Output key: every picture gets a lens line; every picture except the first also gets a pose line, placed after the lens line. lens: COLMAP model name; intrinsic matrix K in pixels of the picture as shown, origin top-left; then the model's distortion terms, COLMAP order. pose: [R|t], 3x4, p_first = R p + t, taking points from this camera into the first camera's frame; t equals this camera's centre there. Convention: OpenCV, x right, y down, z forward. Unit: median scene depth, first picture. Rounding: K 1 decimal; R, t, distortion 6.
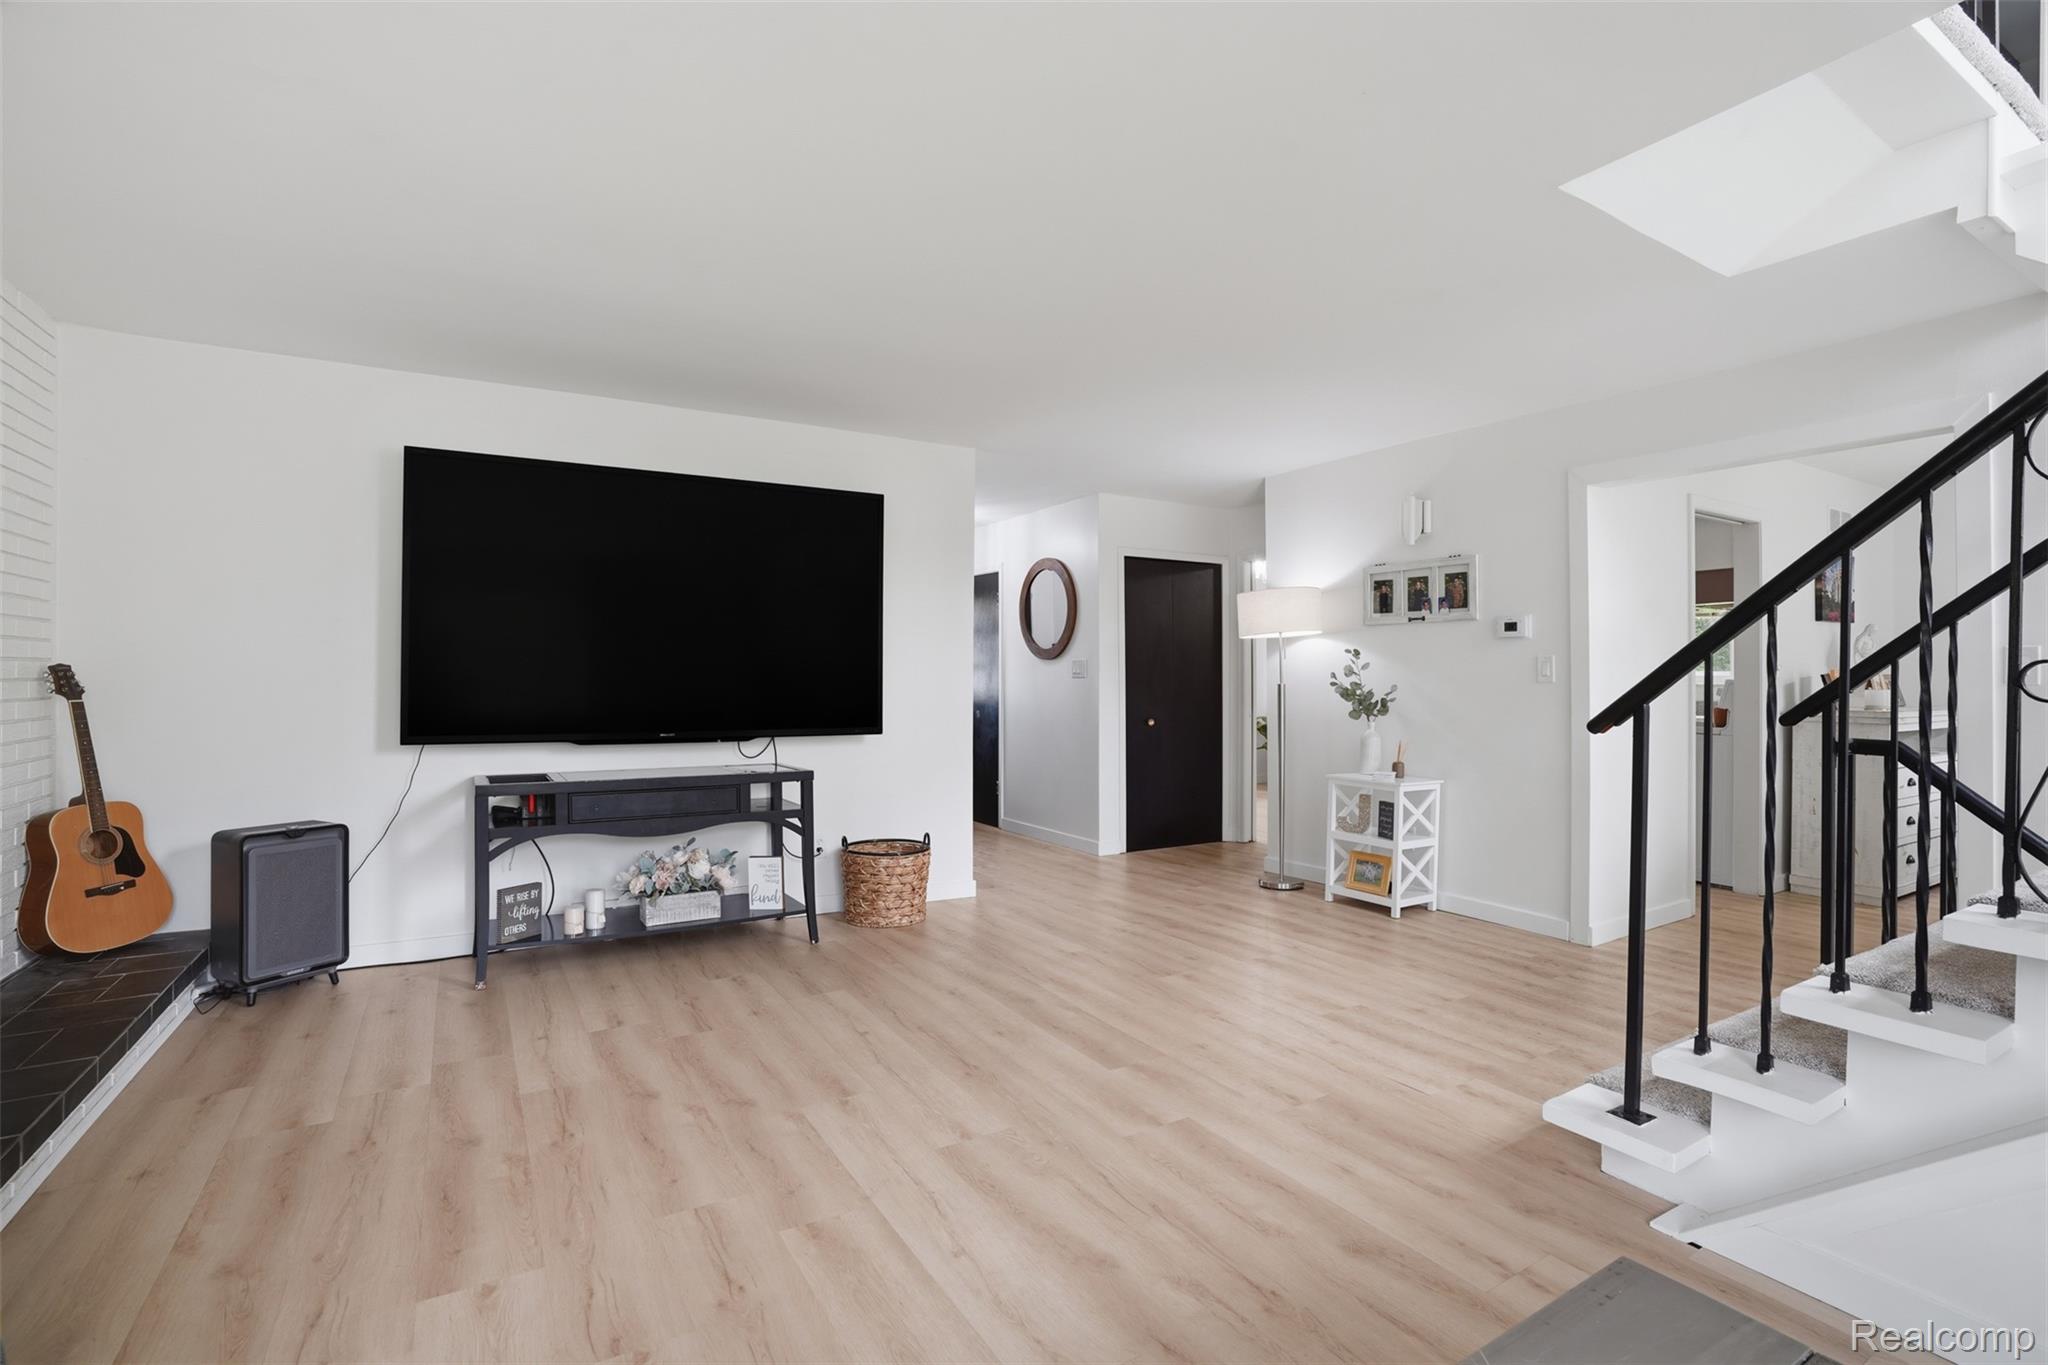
lens RADIAL K [[936.6, 0, 976.6], [0, 936.6, 676.4], [0, 0, 1]] dist [-0.019299, 0.003018]
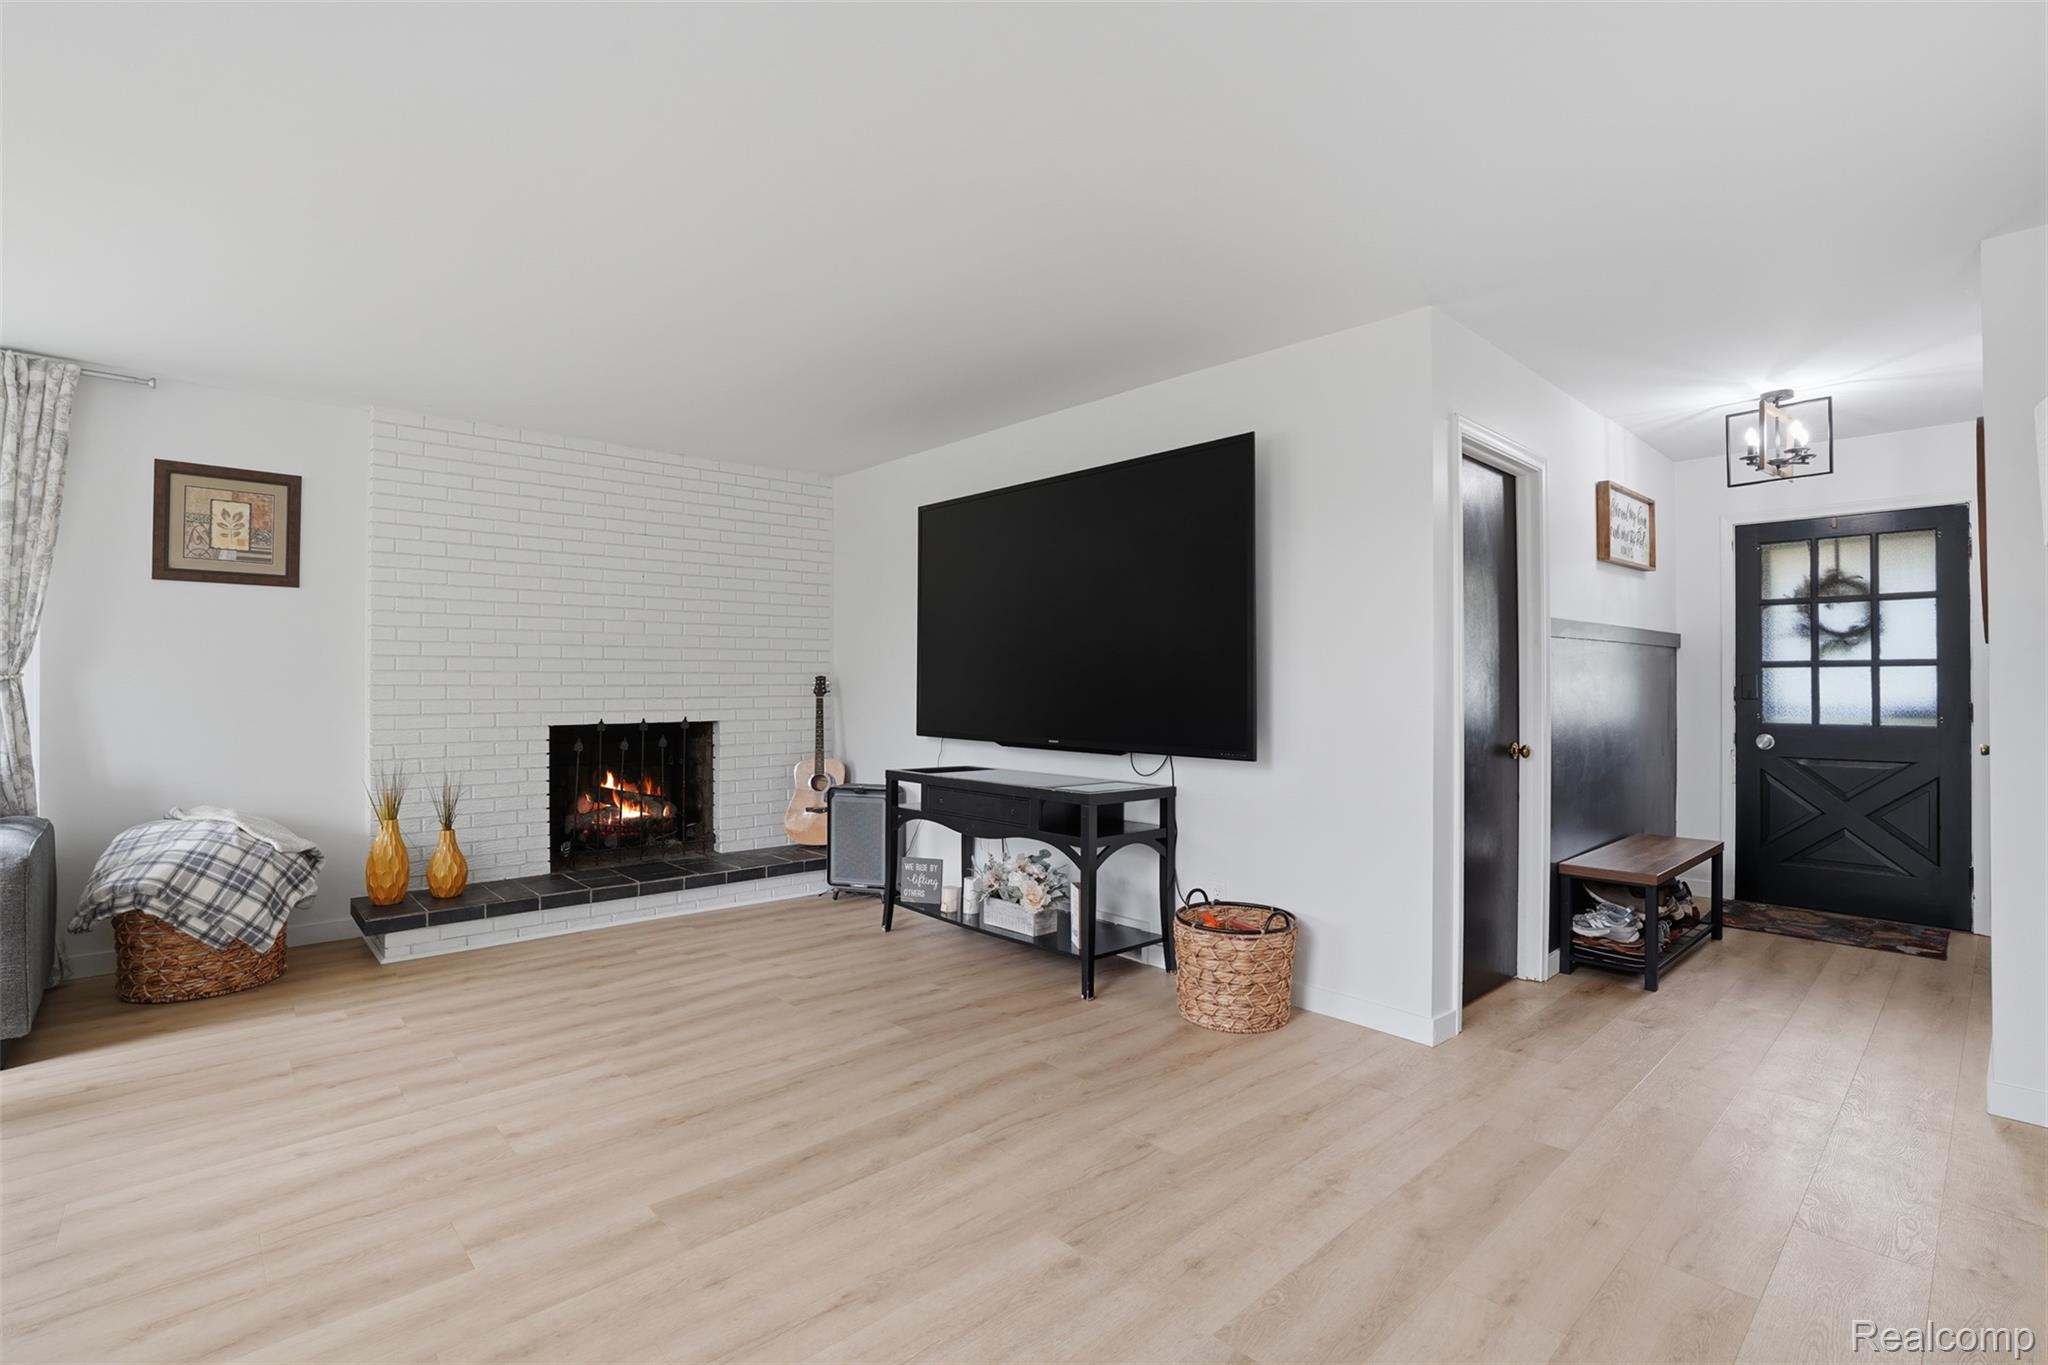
lens RADIAL K [[936.6, 0, 1025.4], [0, 936.6, 685.1], [0, 0, 1]] dist [-0.019299, 0.003018]
pose [[0.222264, -0.009124, -0.974944, 0.872763], [0.000608, 0.999957, -0.009220, 0.017459], [0.974986, 0.001457, 0.222260, 1.060347]]
